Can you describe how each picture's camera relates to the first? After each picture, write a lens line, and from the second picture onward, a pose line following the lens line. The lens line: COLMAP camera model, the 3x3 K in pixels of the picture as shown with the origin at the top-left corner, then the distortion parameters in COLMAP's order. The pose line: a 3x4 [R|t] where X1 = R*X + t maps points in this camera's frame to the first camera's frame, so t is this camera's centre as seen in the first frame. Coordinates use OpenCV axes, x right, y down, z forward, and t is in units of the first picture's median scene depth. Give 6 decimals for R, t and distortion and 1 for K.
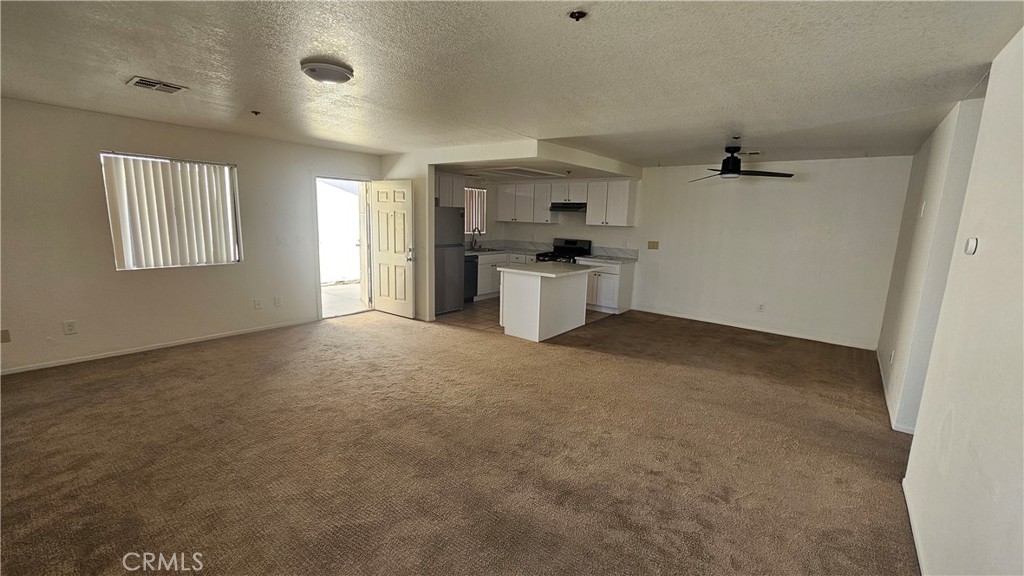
lens RADIAL K [[420.7, 0, 504.7], [0, 420.7, 287.2], [0, 0, 1]] dist [-0.001887, -0.000002]
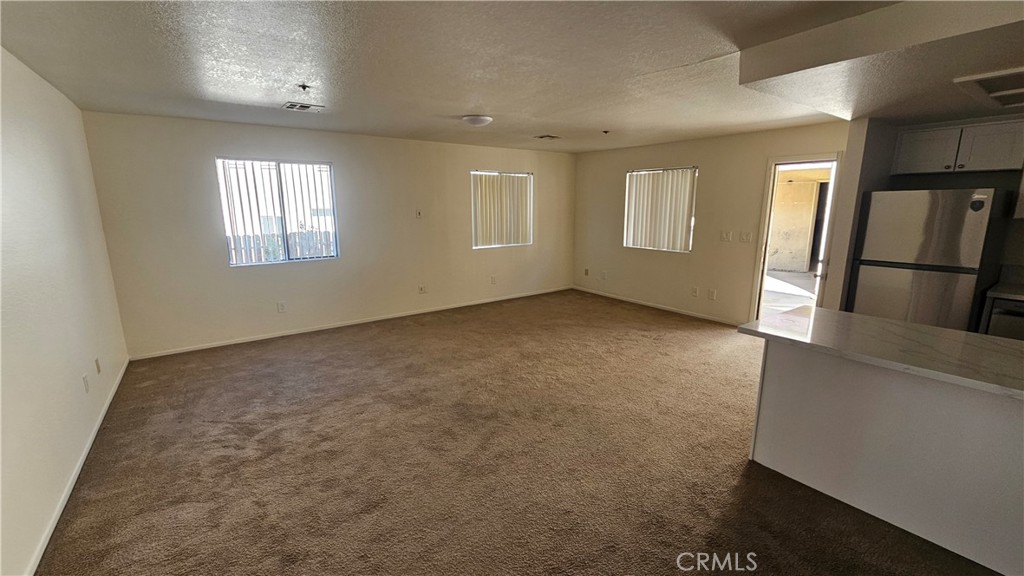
lens RADIAL K [[420.7, 0, 504.7], [0, 420.7, 287.2], [0, 0, 1]] dist [-0.001887, -0.000002]
pose [[-0.266362, 0.157915, -0.950849, 0.457259], [-0.165545, 0.964334, 0.206529, -0.091125], [0.949551, 0.212420, -0.230720, 0.611024]]
